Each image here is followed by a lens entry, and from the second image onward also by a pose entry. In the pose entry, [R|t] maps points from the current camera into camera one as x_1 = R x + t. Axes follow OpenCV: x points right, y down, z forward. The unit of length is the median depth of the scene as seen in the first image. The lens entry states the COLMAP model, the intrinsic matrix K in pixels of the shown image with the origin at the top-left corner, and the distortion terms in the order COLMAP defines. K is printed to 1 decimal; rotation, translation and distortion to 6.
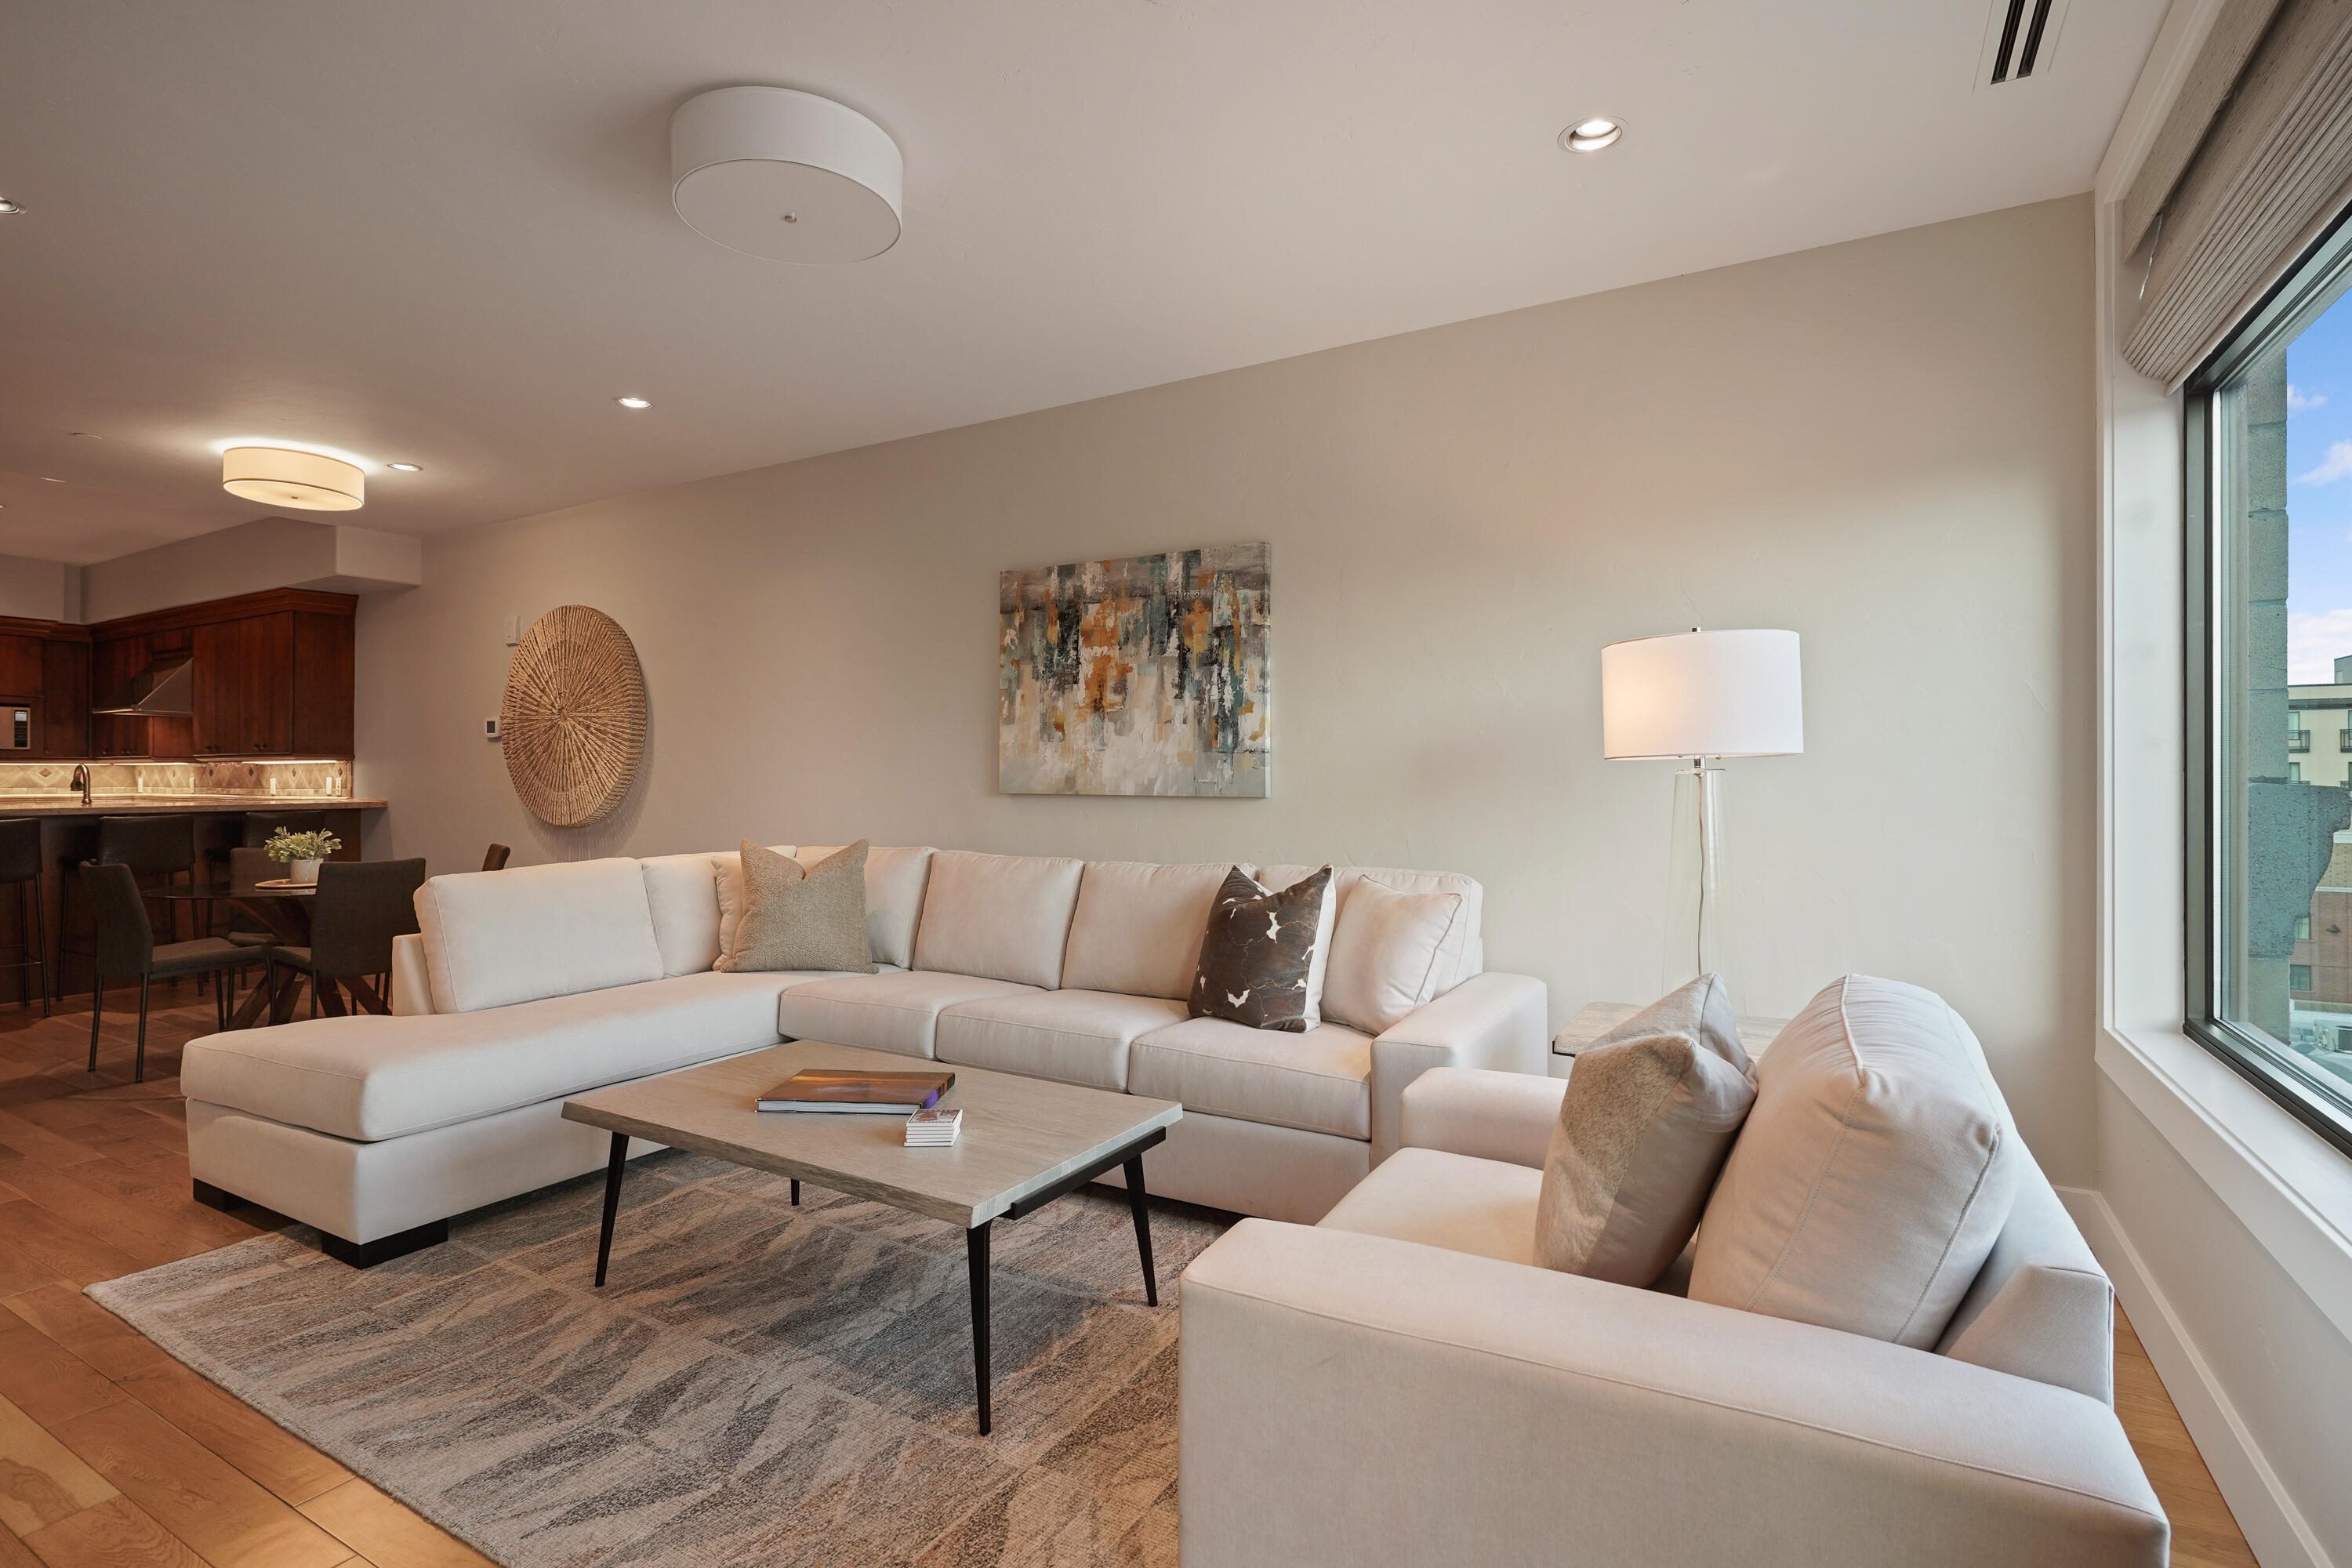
lens RADIAL K [[1131.1, 0, 1190.9], [0, 1131.1, 769.1], [0, 0, 1]] dist [-0.012268, 0.006278]
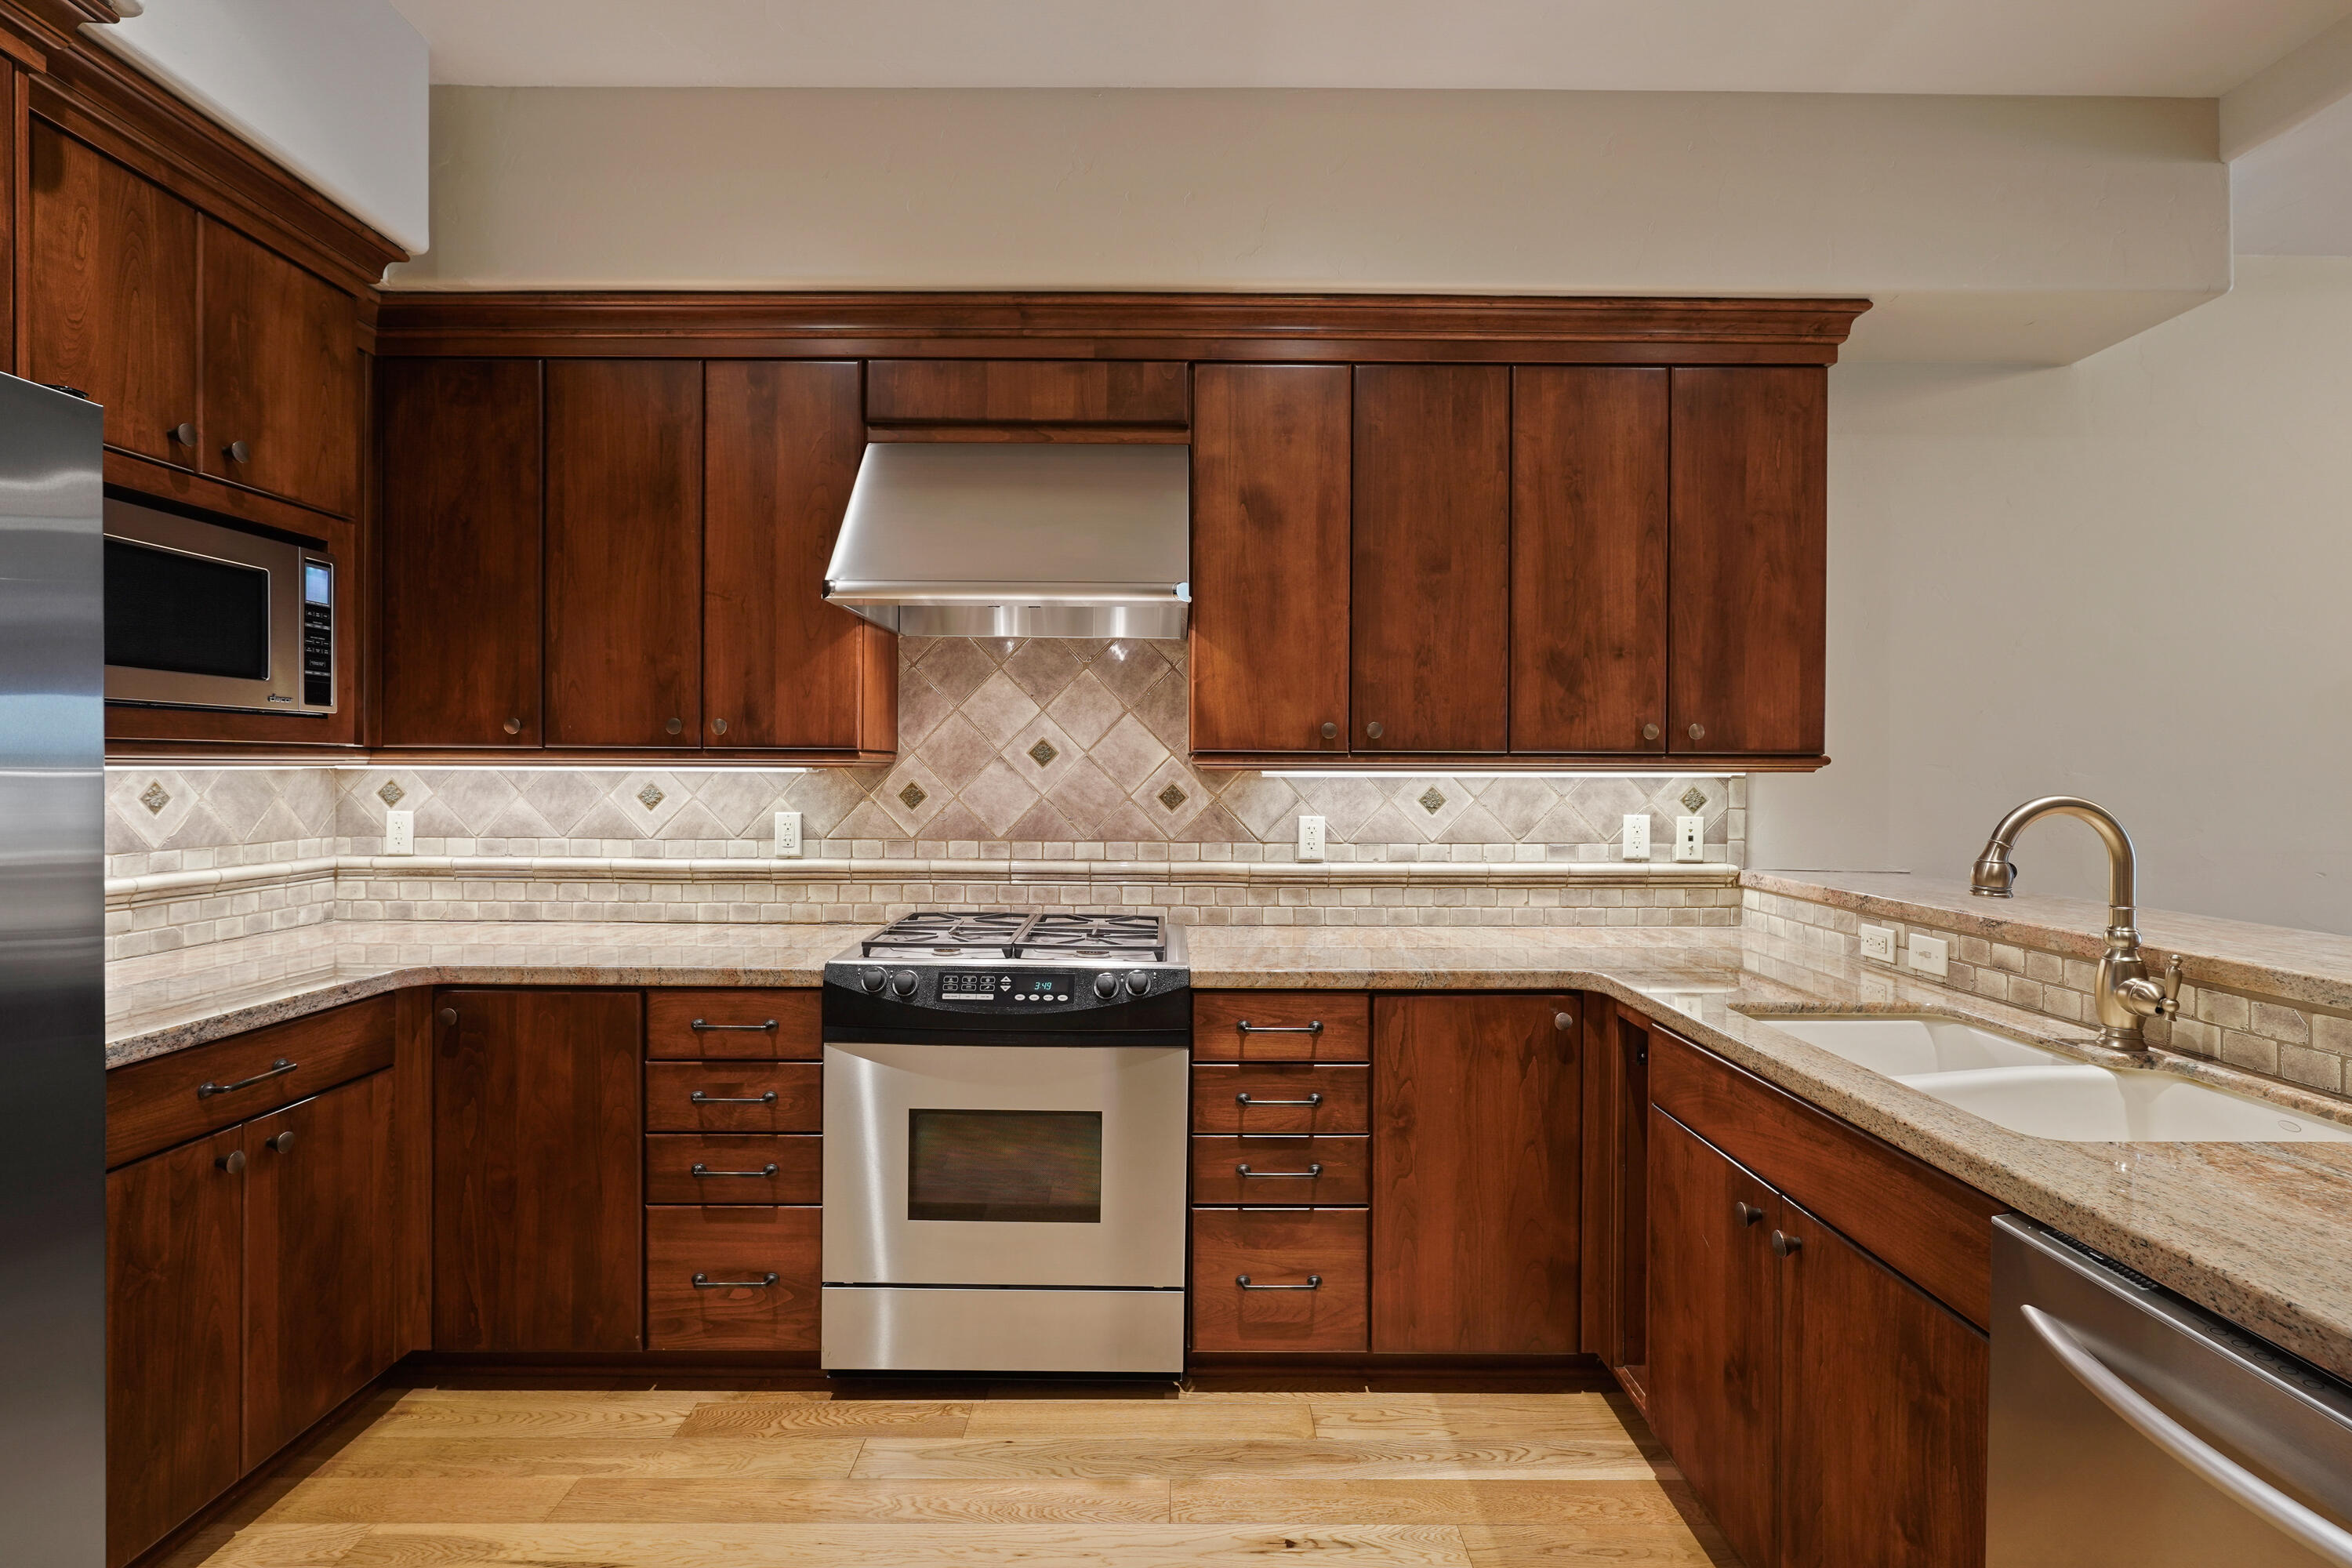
lens RADIAL K [[1131.1, 0, 1180.5], [0, 1131.1, 771.6], [0, 0, 1]] dist [-0.012268, 0.006278]
pose [[0.862220, 0.006484, 0.506492, -1.889895], [-0.009347, 0.999951, 0.003111, -0.012601], [-0.506447, -0.007417, 0.862239, 1.275336]]
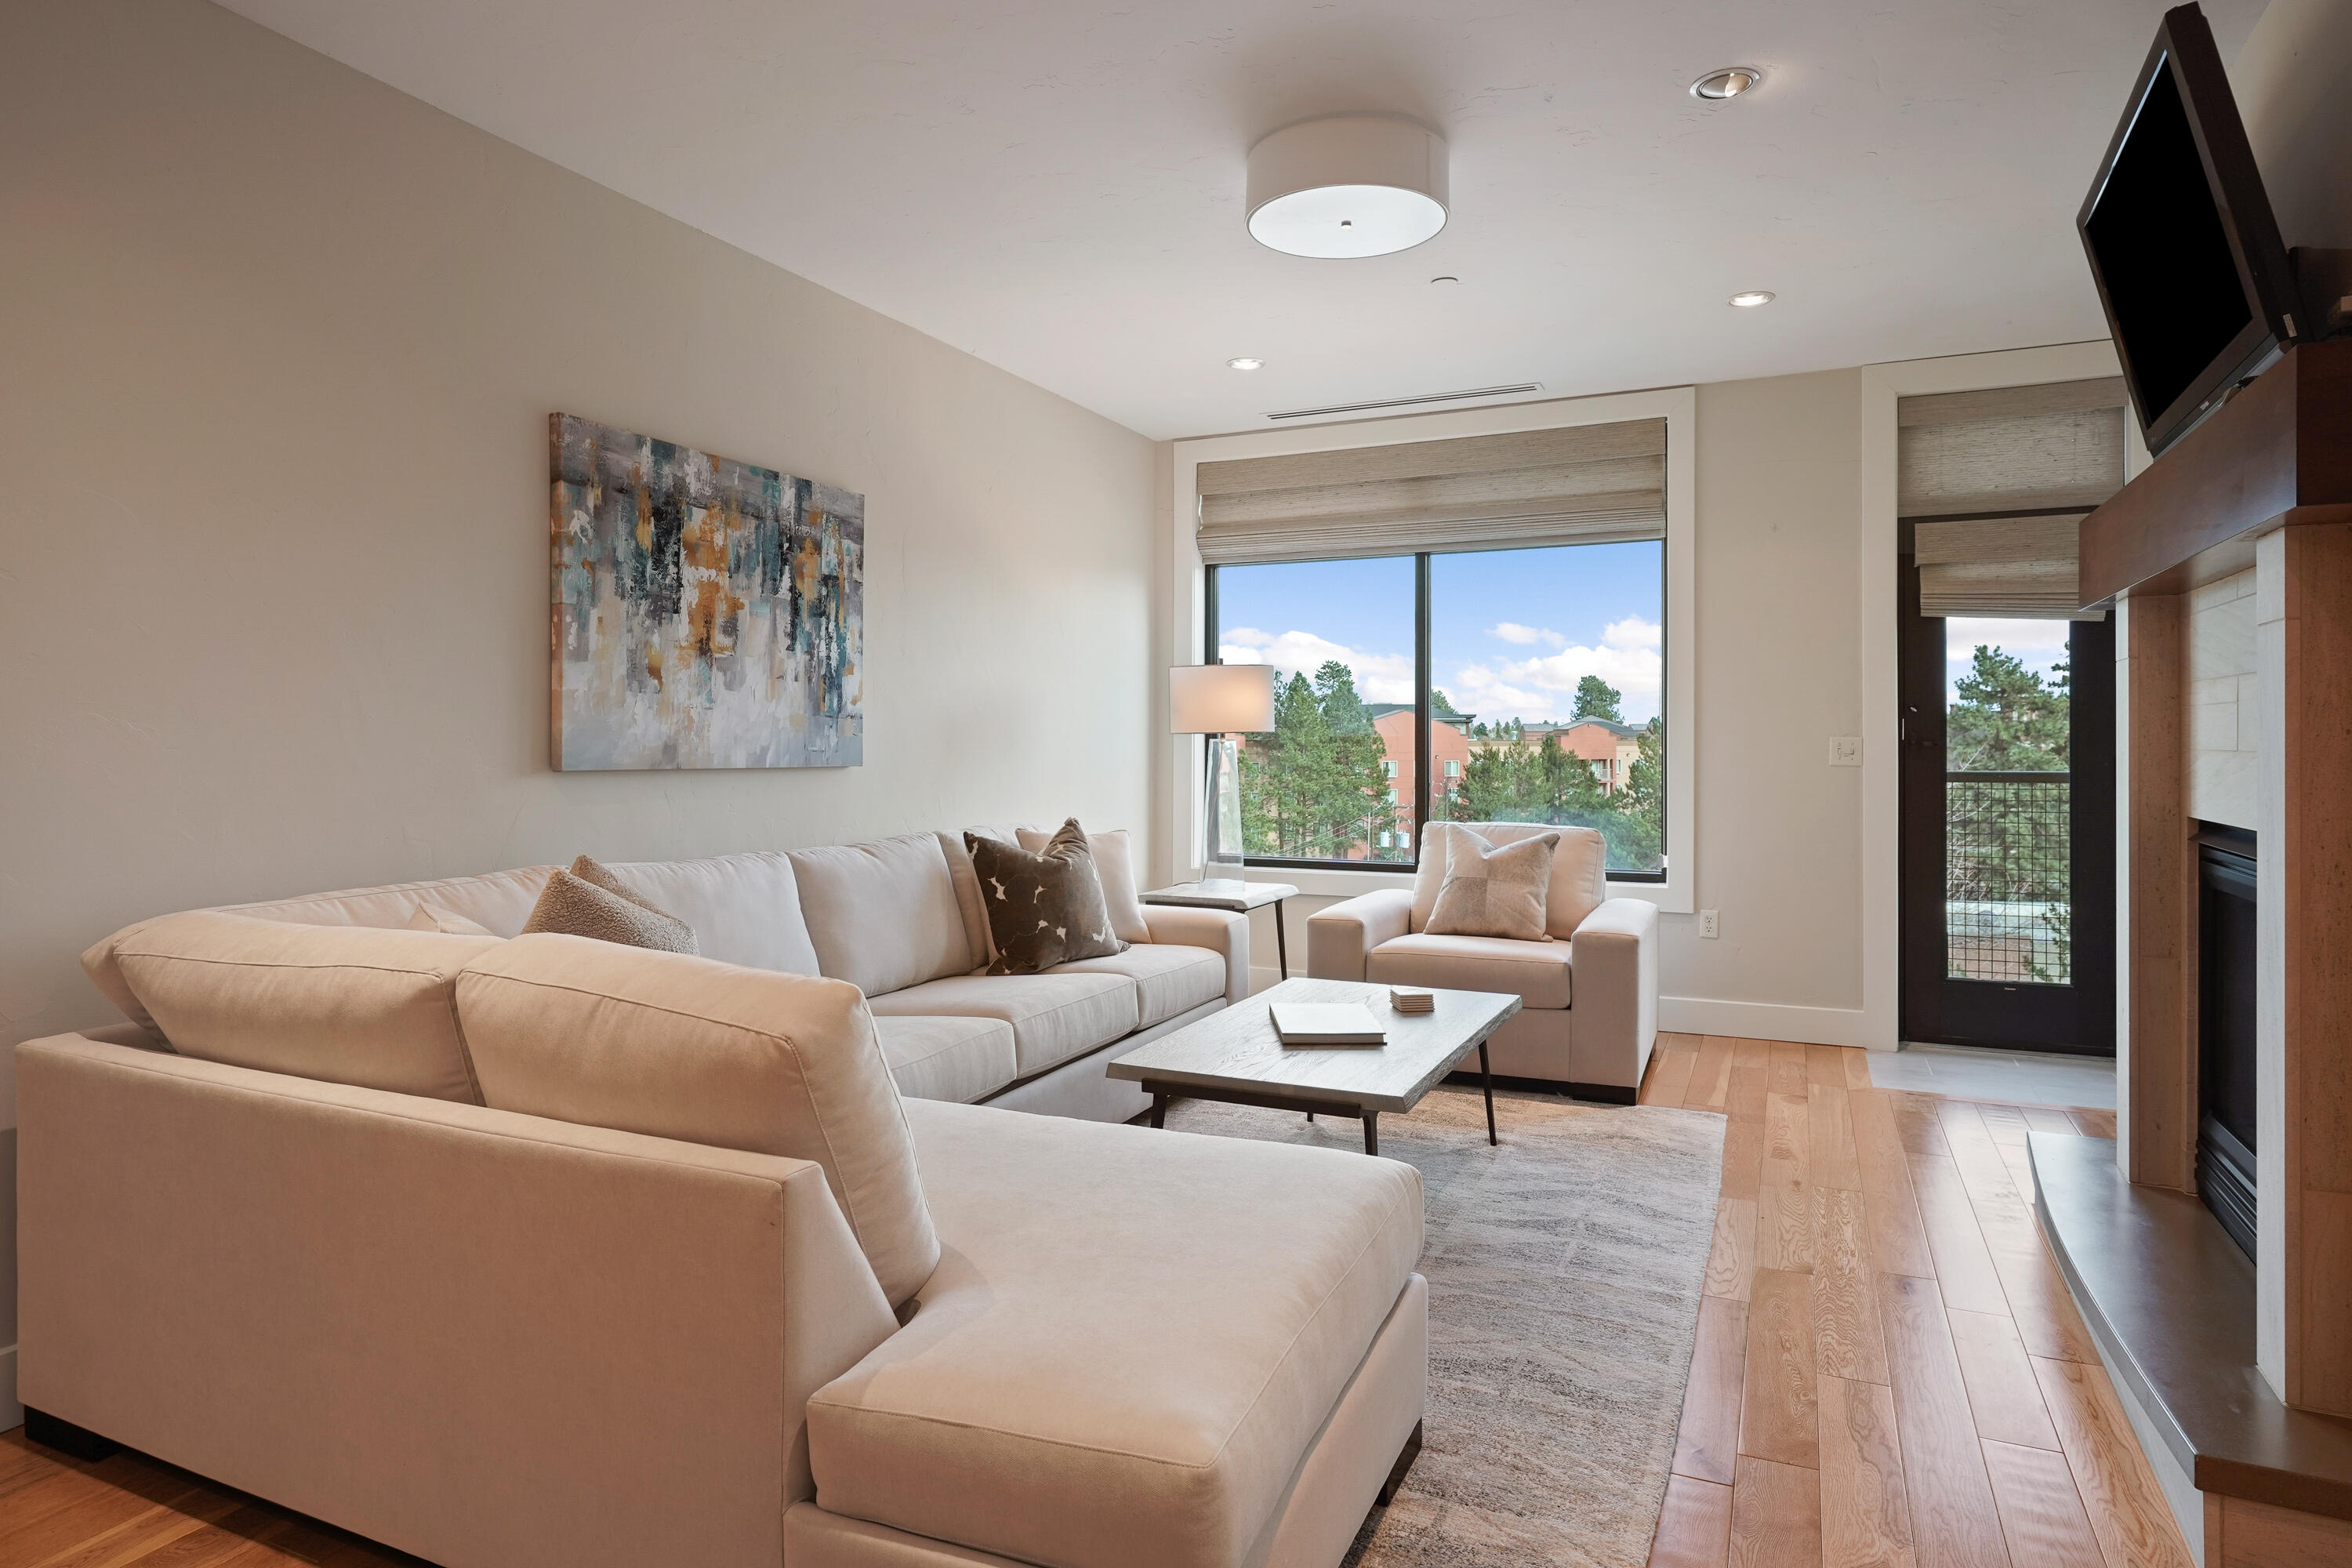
lens RADIAL K [[1326.9, 0, 1165.1], [0, 1326.9, 742.9], [0, 0, 1]] dist [-0.000476, -0.002261]
pose [[-0.082405, 0.002624, 0.996595, -0.968338], [-0.002466, 0.999993, -0.002837, 0.007784], [-0.996596, -0.002691, -0.082398, 0.768623]]
